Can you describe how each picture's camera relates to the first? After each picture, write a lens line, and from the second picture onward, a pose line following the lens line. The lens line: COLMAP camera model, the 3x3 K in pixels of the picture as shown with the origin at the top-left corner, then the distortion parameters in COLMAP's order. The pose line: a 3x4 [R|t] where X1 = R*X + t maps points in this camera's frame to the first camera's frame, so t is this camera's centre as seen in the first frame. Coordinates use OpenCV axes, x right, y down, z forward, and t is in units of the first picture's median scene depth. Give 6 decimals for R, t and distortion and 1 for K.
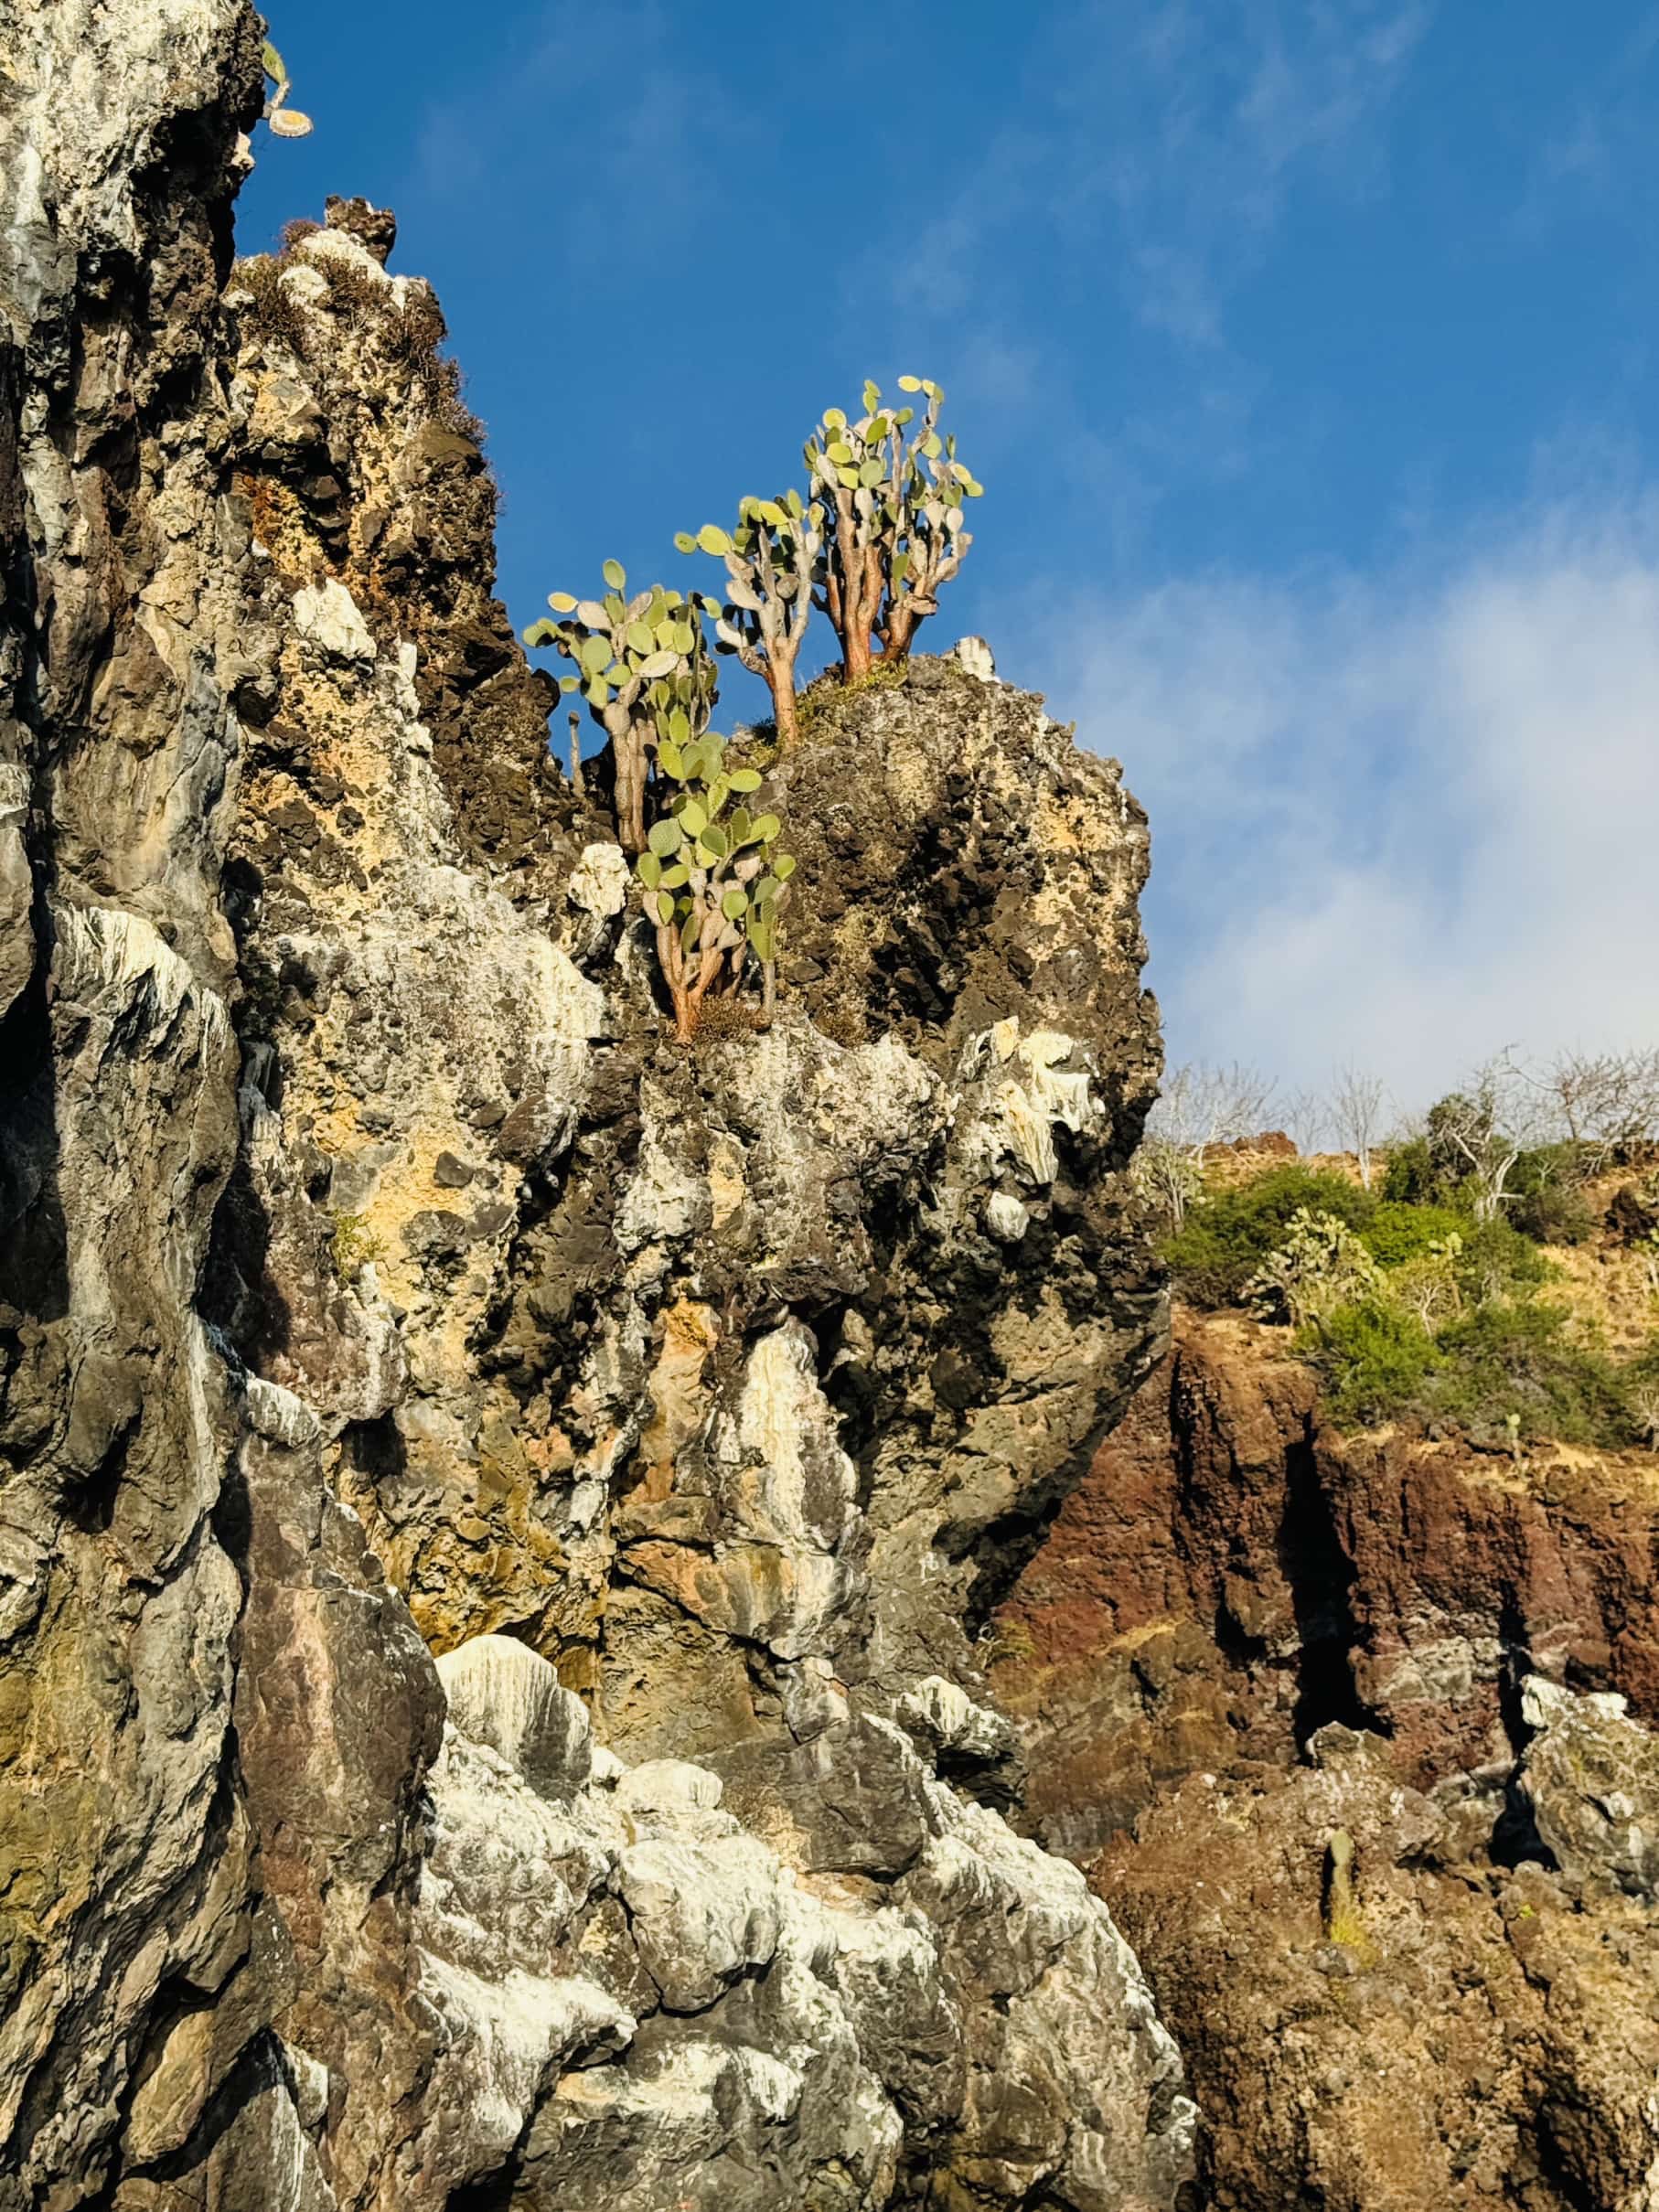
lens RADIAL K [[3089.8, 0, 861.6], [0, 3089.8, 1076.8], [0, 0, 1]] dist [0.122568, -0.028172]
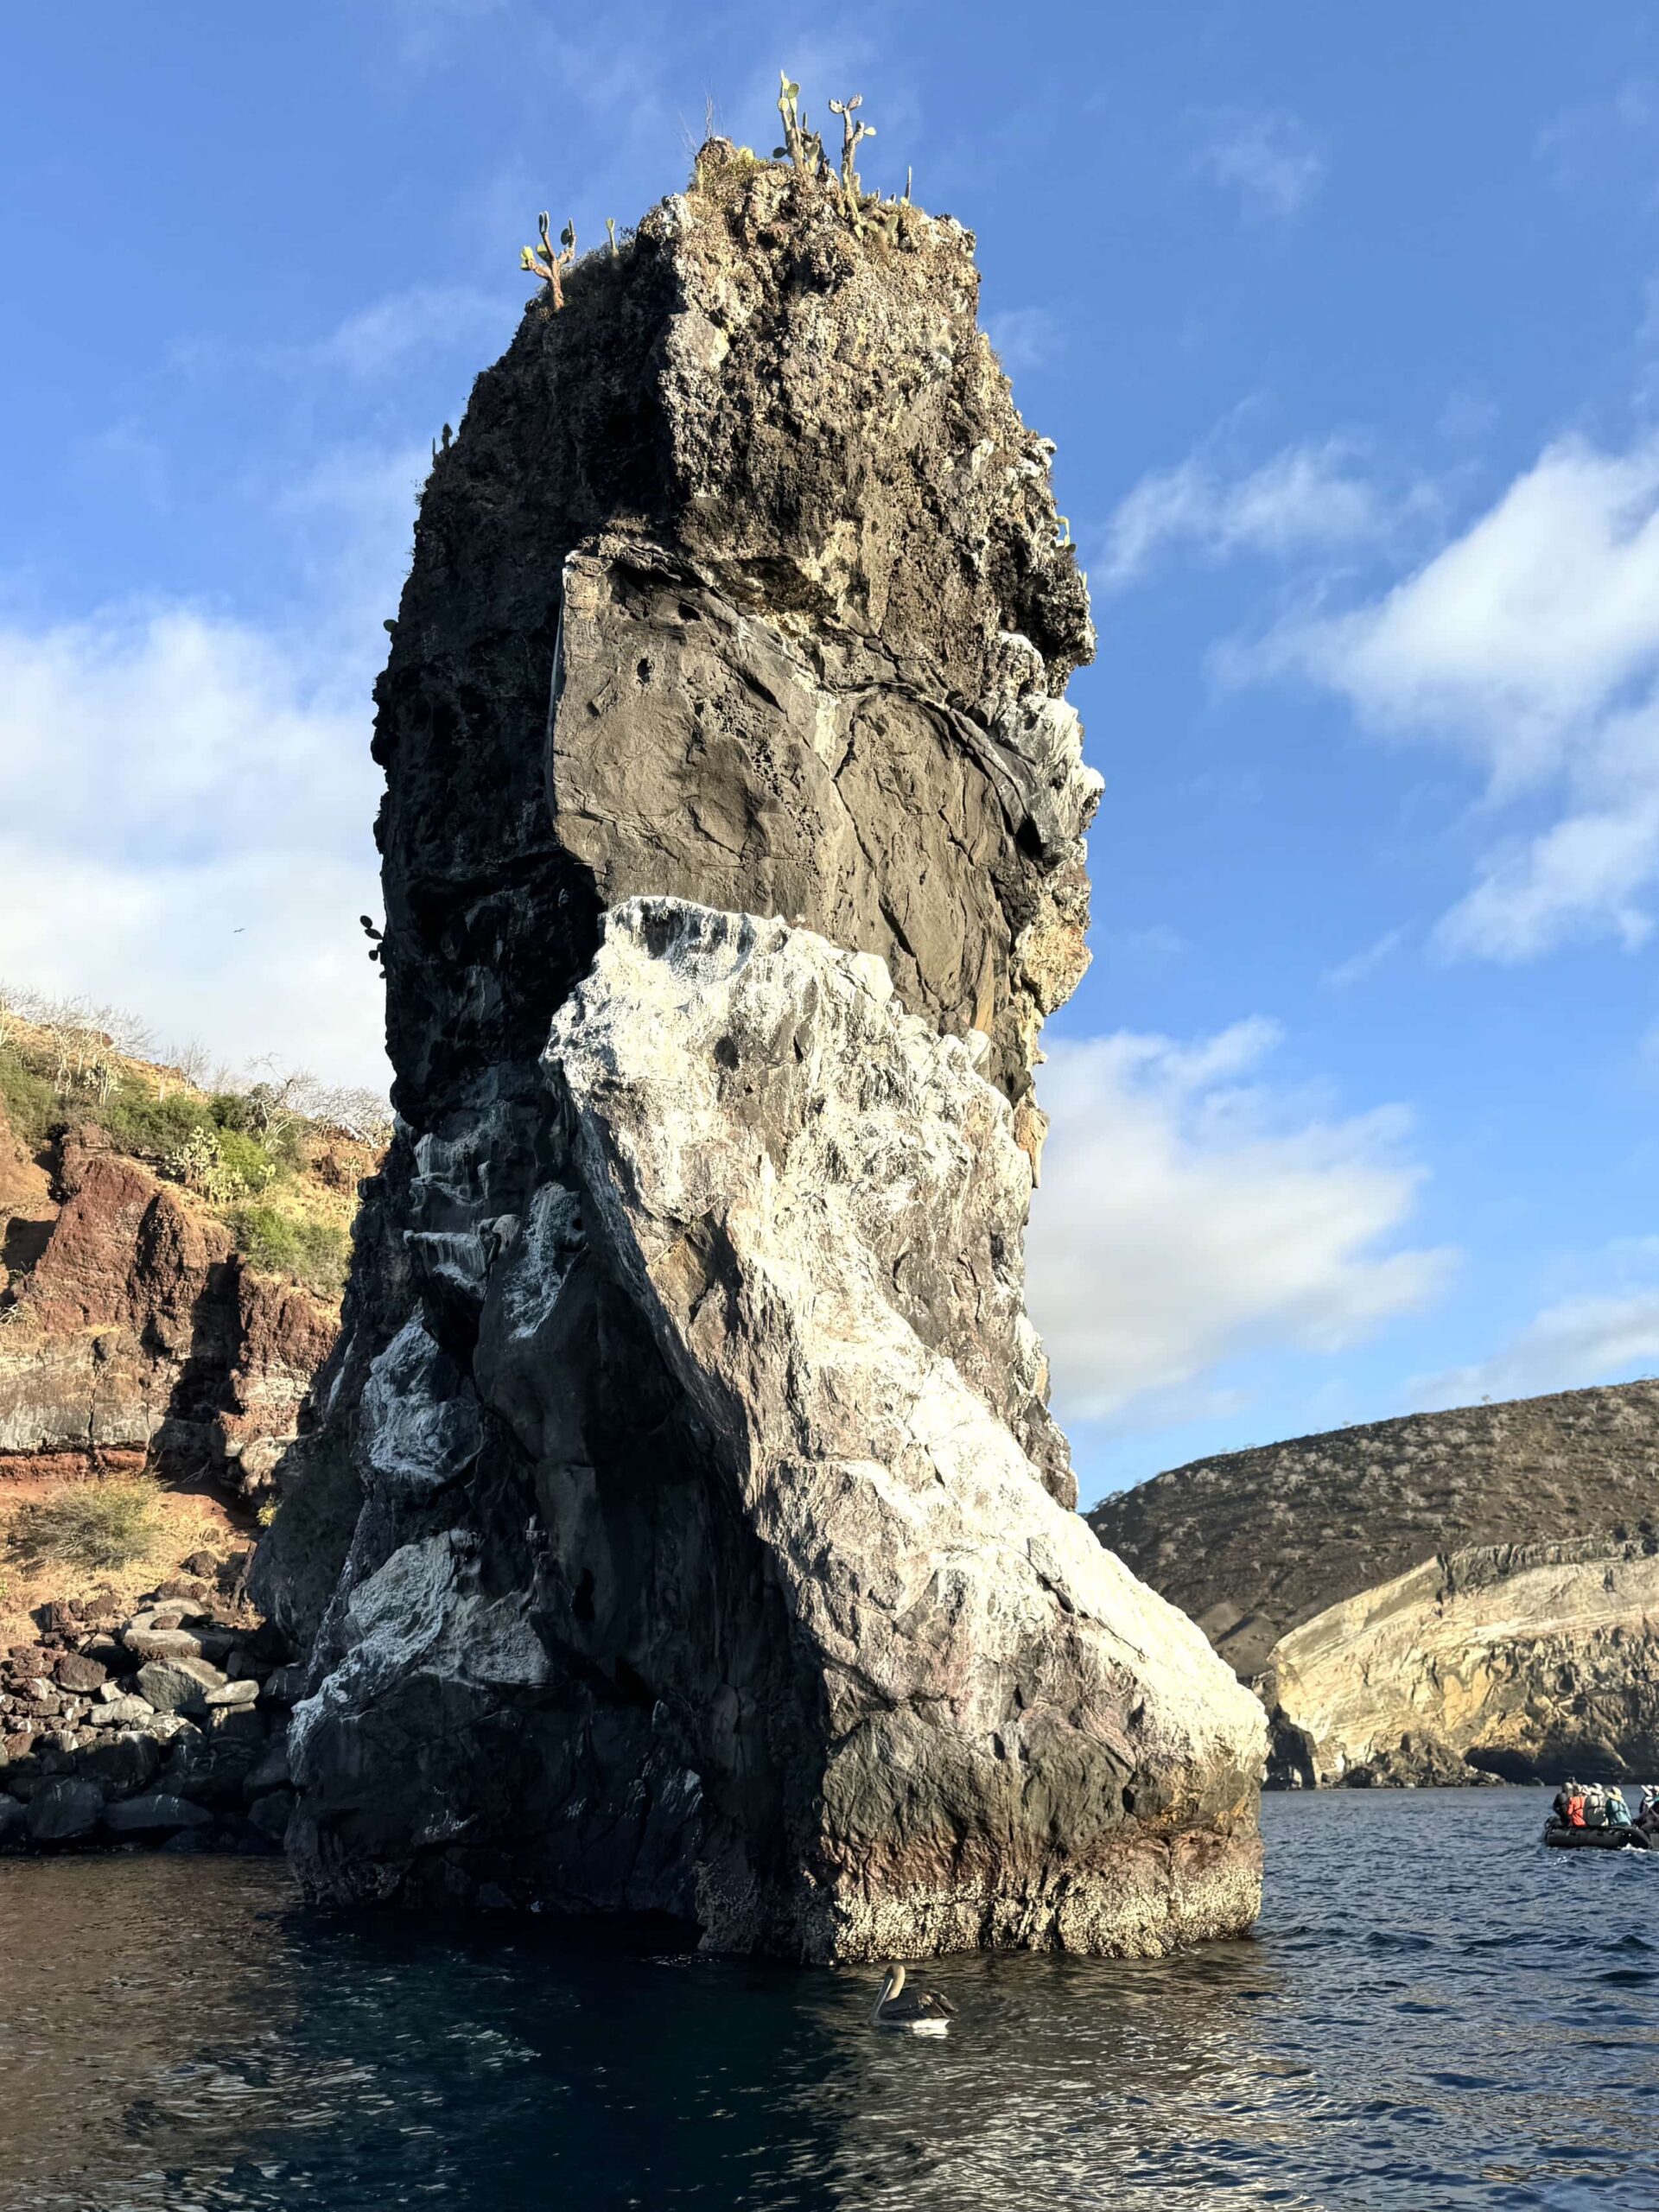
lens RADIAL K [[1794.7, 0, 829.5], [0, 1794.7, 1106.0], [0, 0, 1]] dist [0.140512, -0.244982]
pose [[0.722316, 0.308157, 0.619112, -1.013999], [-0.355465, 0.933359, -0.049852, -0.193632], [-0.593216, -0.184063, 0.783719, -0.557757]]
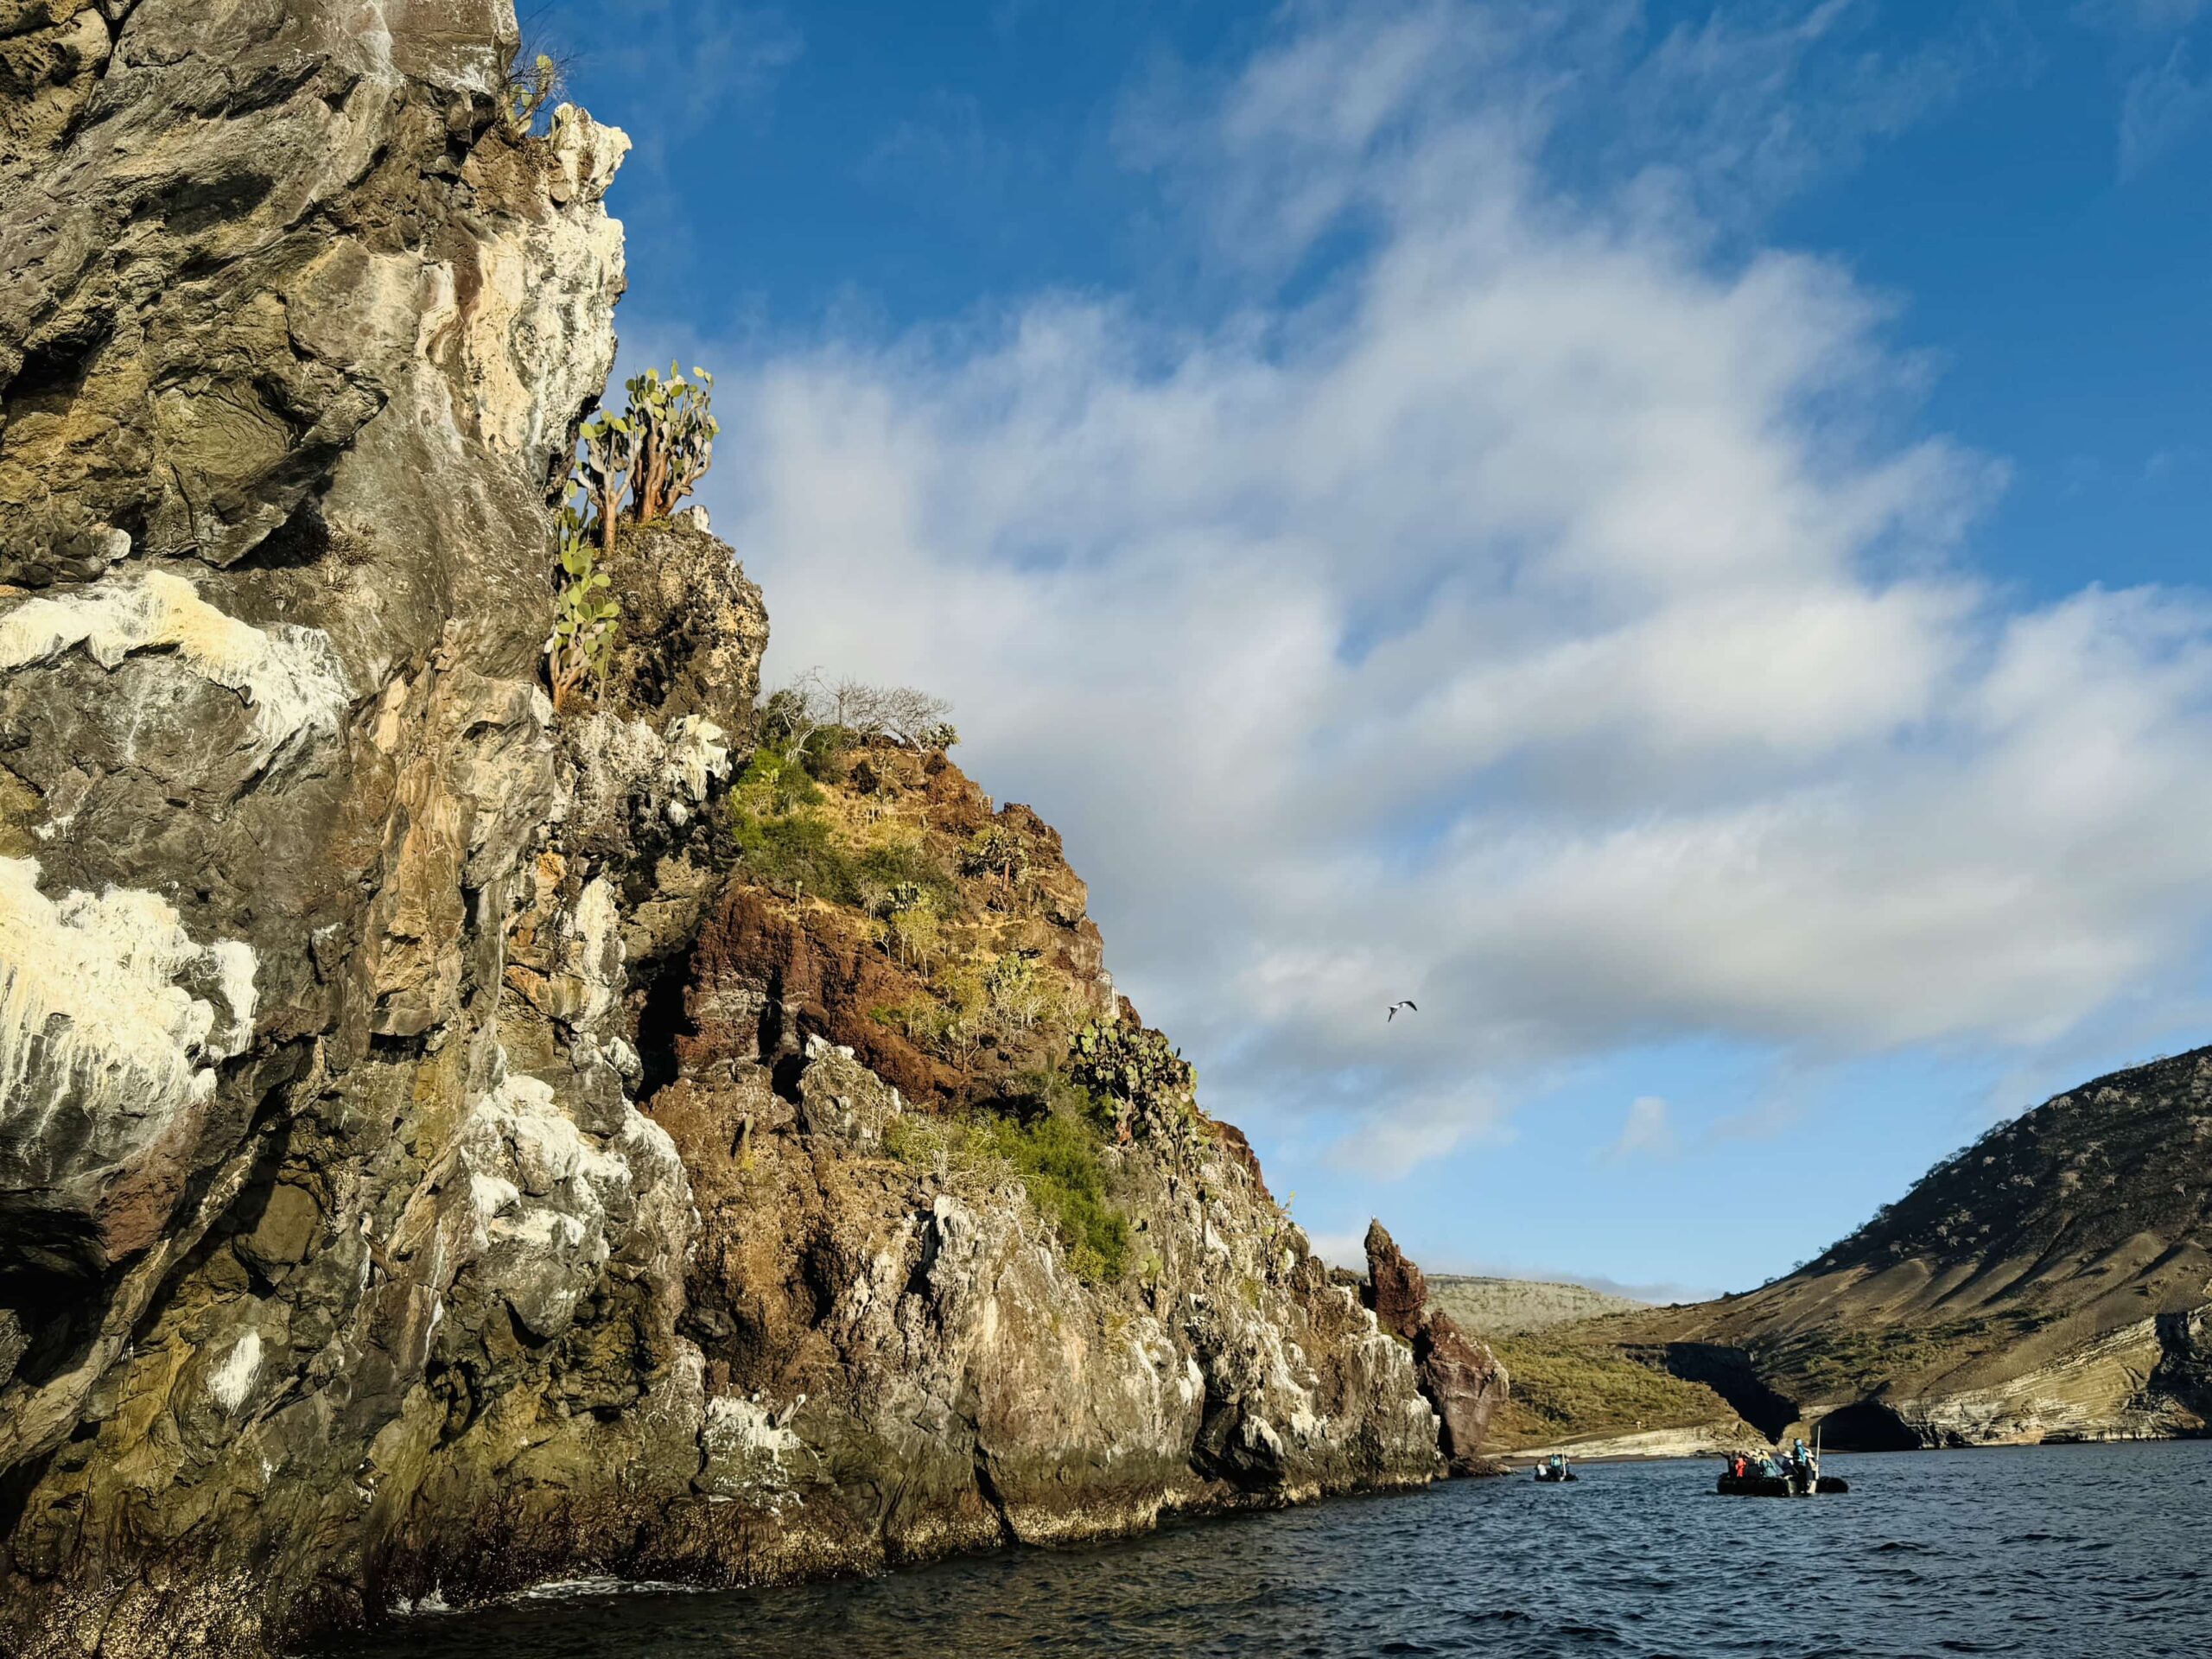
lens RADIAL K [[1794.7, 0, 1106.0], [0, 1794.7, 829.5], [0, 0, 1]] dist [0.140512, -0.244982]
pose [[0.898164, 0.191133, 0.395941, -0.165022], [-0.232780, 0.970710, 0.059455, -0.079335], [-0.372980, -0.145567, 0.916349, -0.190797]]
